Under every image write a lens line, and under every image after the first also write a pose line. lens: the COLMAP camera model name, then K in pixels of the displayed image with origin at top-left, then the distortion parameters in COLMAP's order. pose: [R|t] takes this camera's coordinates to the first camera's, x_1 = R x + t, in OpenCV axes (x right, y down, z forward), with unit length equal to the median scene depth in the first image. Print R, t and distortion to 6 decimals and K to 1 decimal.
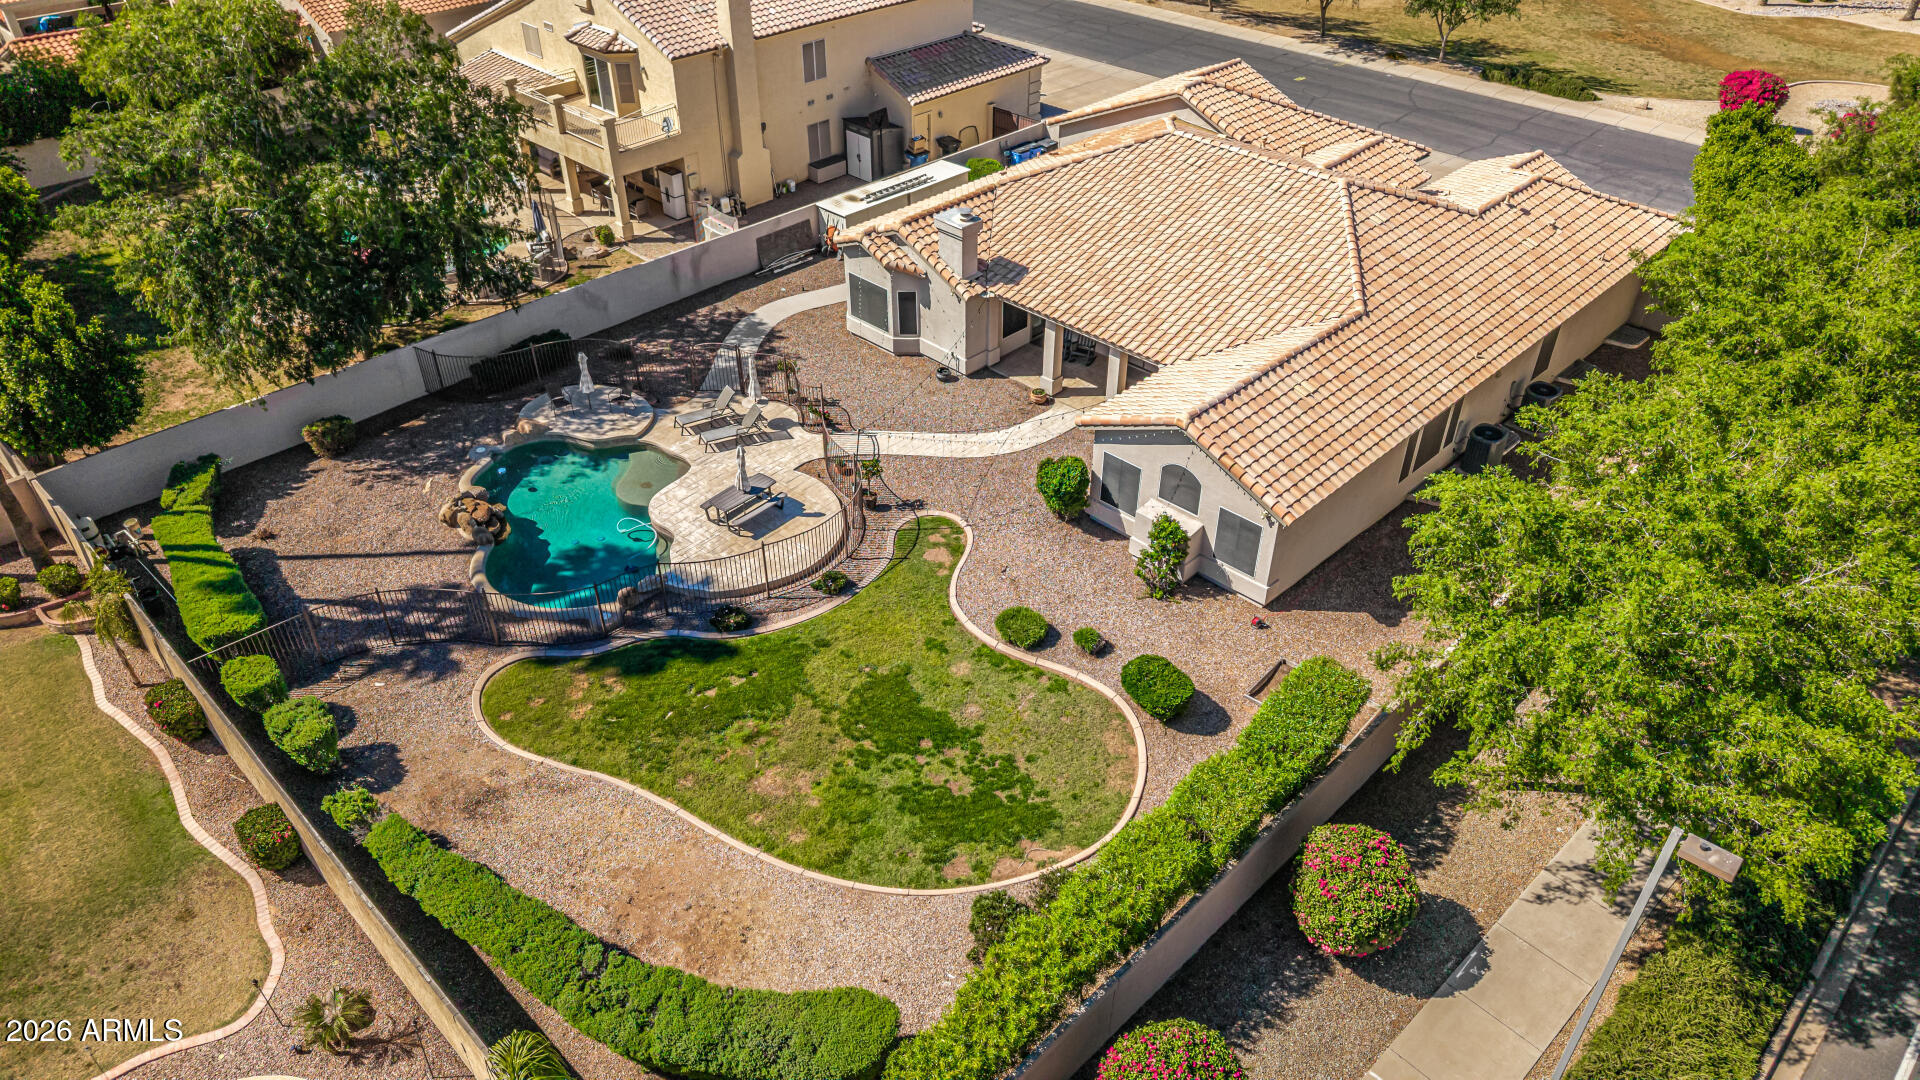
lens RADIAL K [[1277.0, 0, 963.2], [0, 1277.0, 546.4], [0, 0, 1]] dist [0.092032, -0.142316]
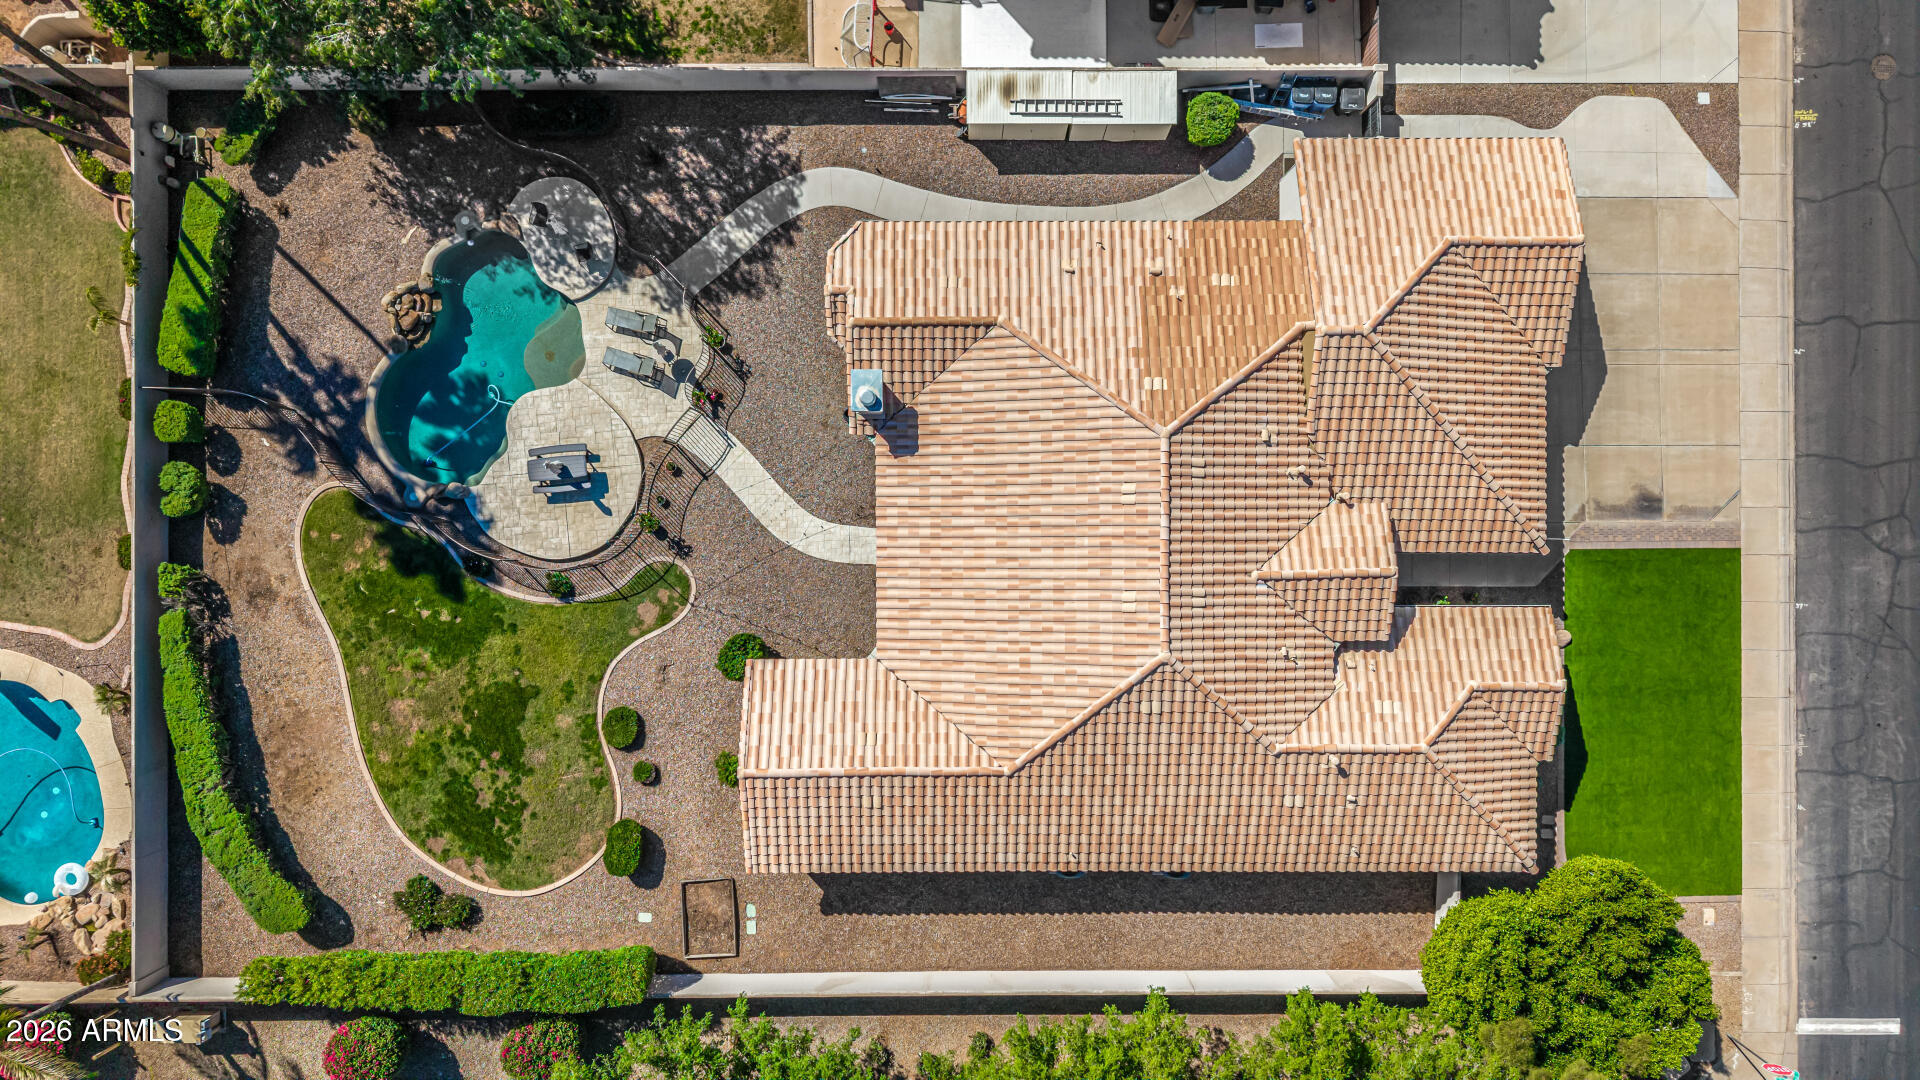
lens RADIAL K [[1281.7, 0, 960.7], [0, 1281.7, 550.1], [0, 0, 1]] dist [0.042971, -0.045128]
pose [[0.702859, 0.711328, -0.001234, 0.138675], [-0.425547, 0.421869, 0.800585, -1.044406], [0.569999, -0.562173, 0.599218, 0.407084]]
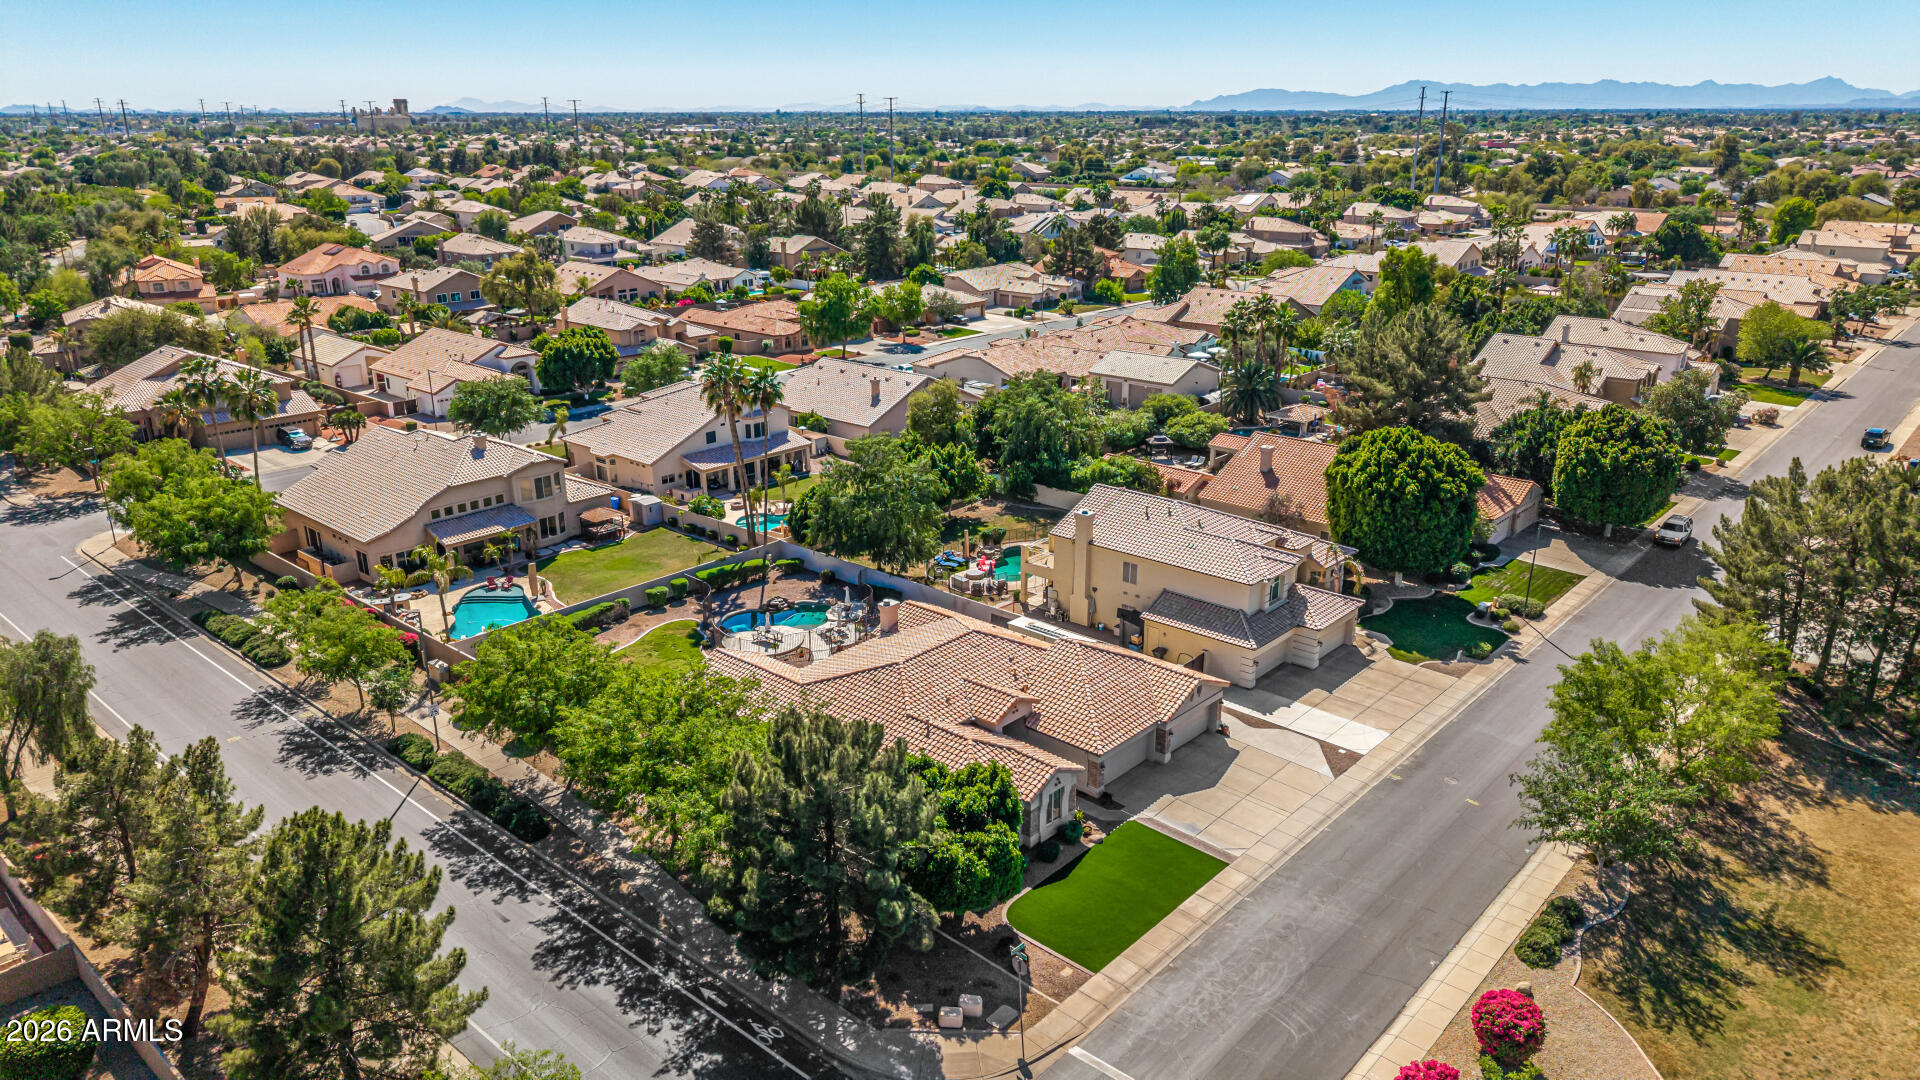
lens RADIAL K [[1277.0, 0, 963.2], [0, 1277.0, 546.4], [0, 0, 1]] dist [0.092032, -0.142316]
pose [[0.053630, 0.316754, -0.946990, 2.111920], [-0.592484, 0.773476, 0.225162, -0.929056], [0.803795, 0.549001, 0.229153, 0.567125]]
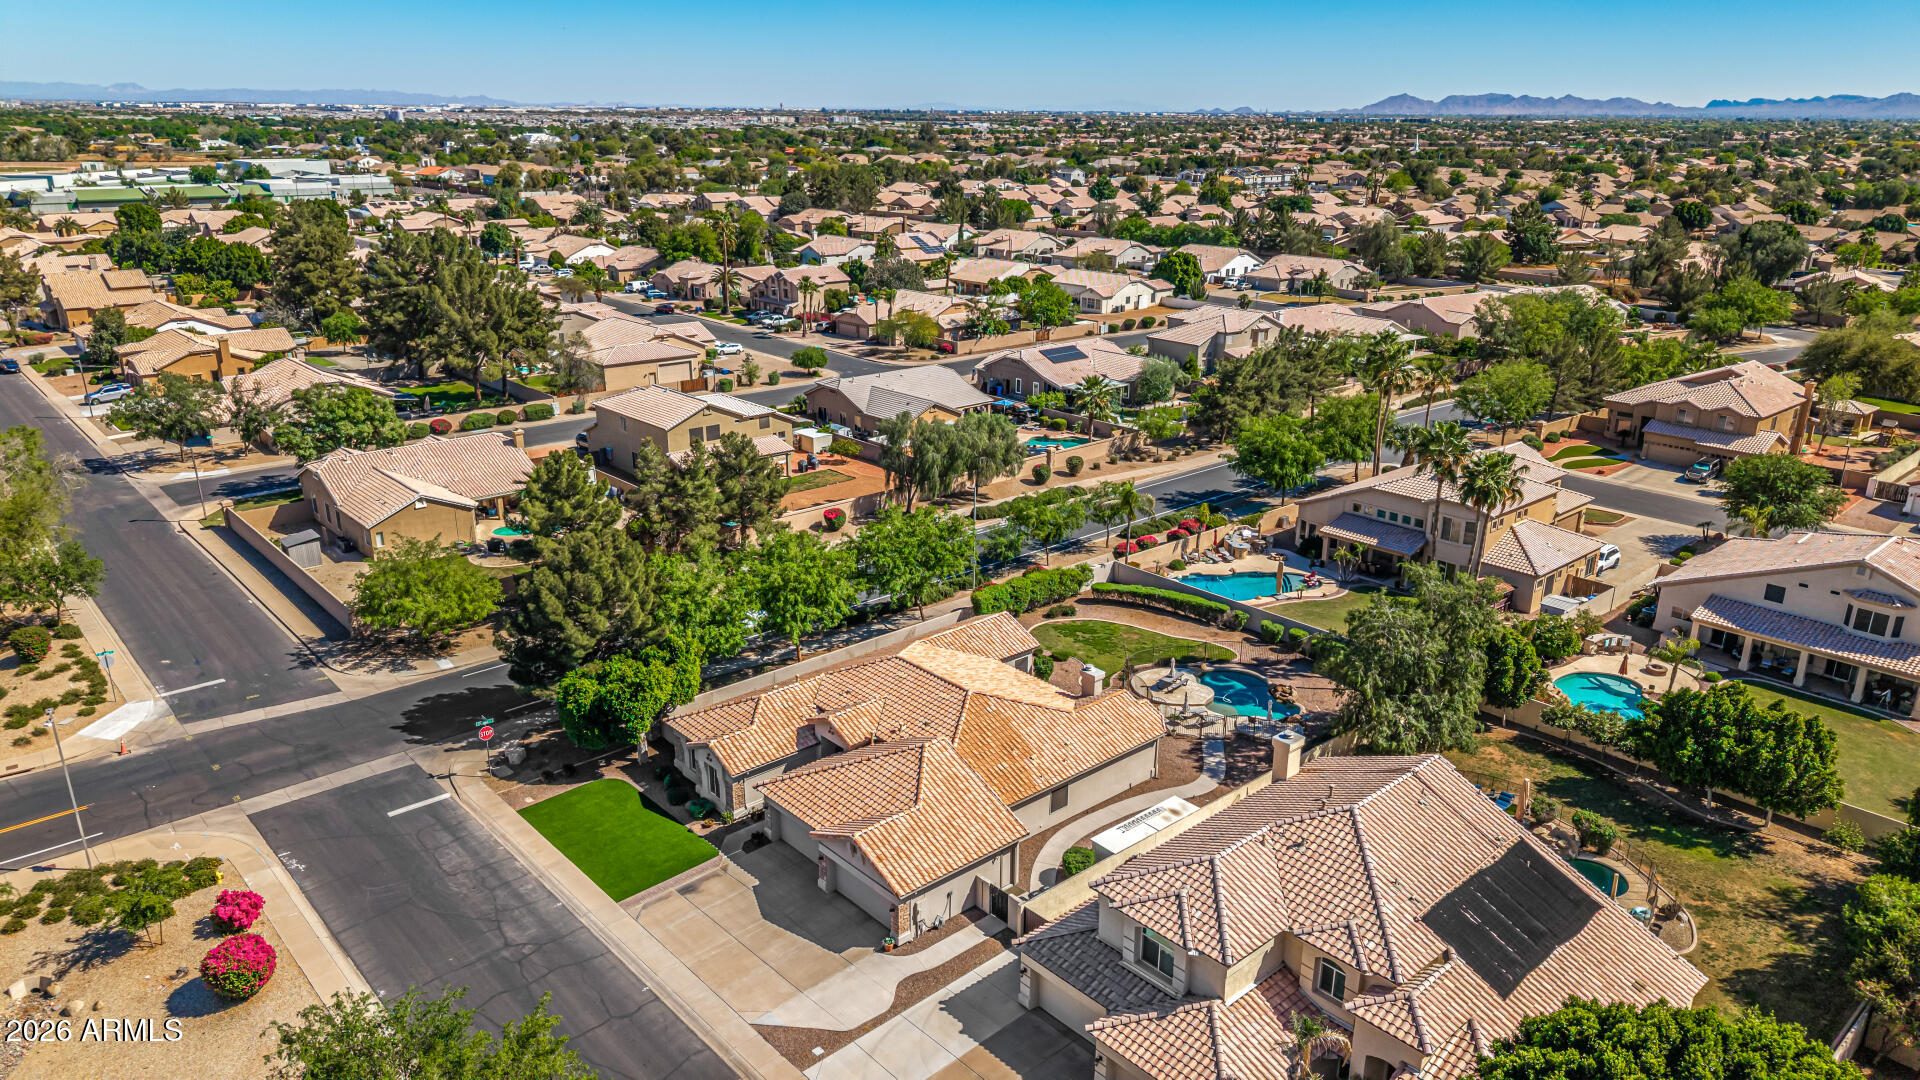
lens RADIAL K [[1281.7, 0, 960.7], [0, 1281.7, 550.1], [0, 0, 1]] dist [0.042971, -0.045128]
pose [[-0.997816, -0.032854, 0.057306, 0.095933], [0.028588, 0.567302, 0.823013, -2.045246], [-0.059549, 0.822854, -0.565124, 2.032006]]
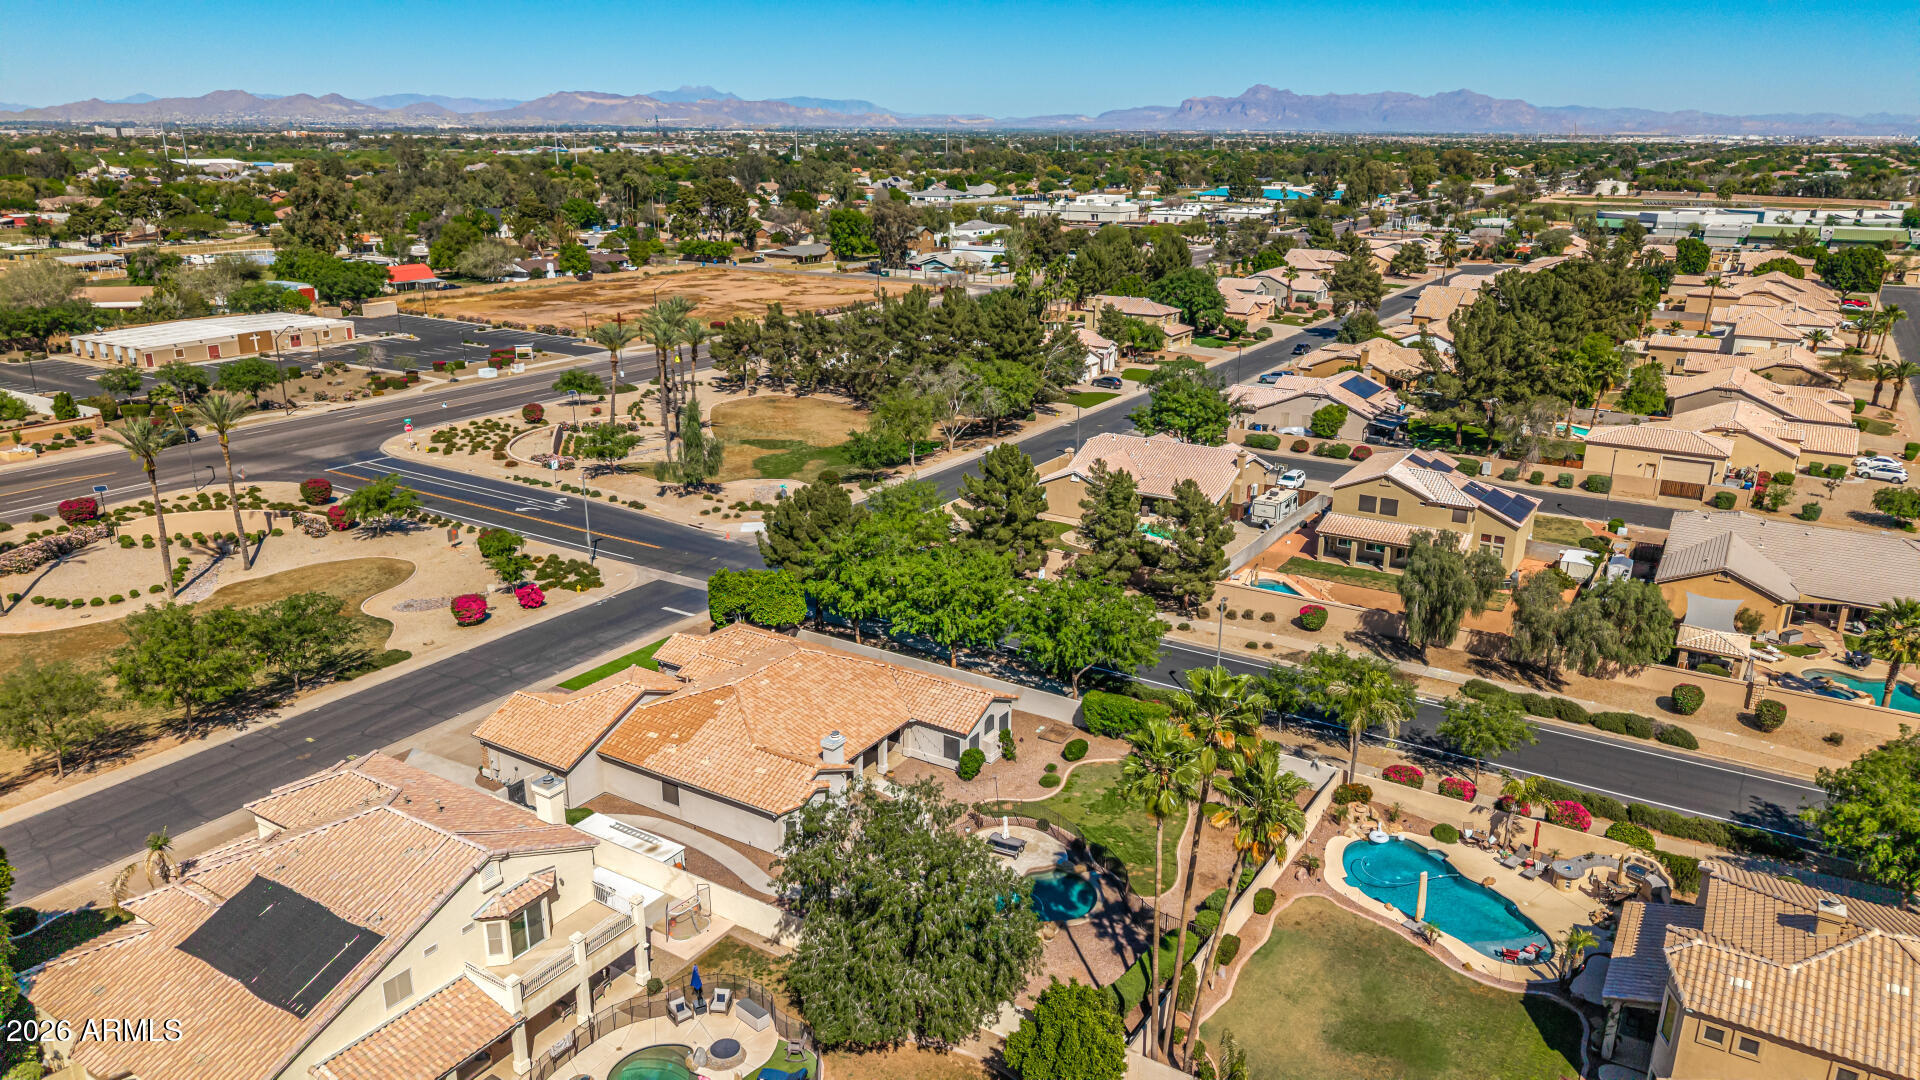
lens RADIAL K [[1281.7, 0, 960.7], [0, 1281.7, 550.1], [0, 0, 1]] dist [0.042971, -0.045128]
pose [[-0.208361, -0.306841, 0.928673, -1.744849], [0.576357, 0.728610, 0.370053, -1.073889], [-0.790189, 0.612352, 0.025036, 0.660742]]
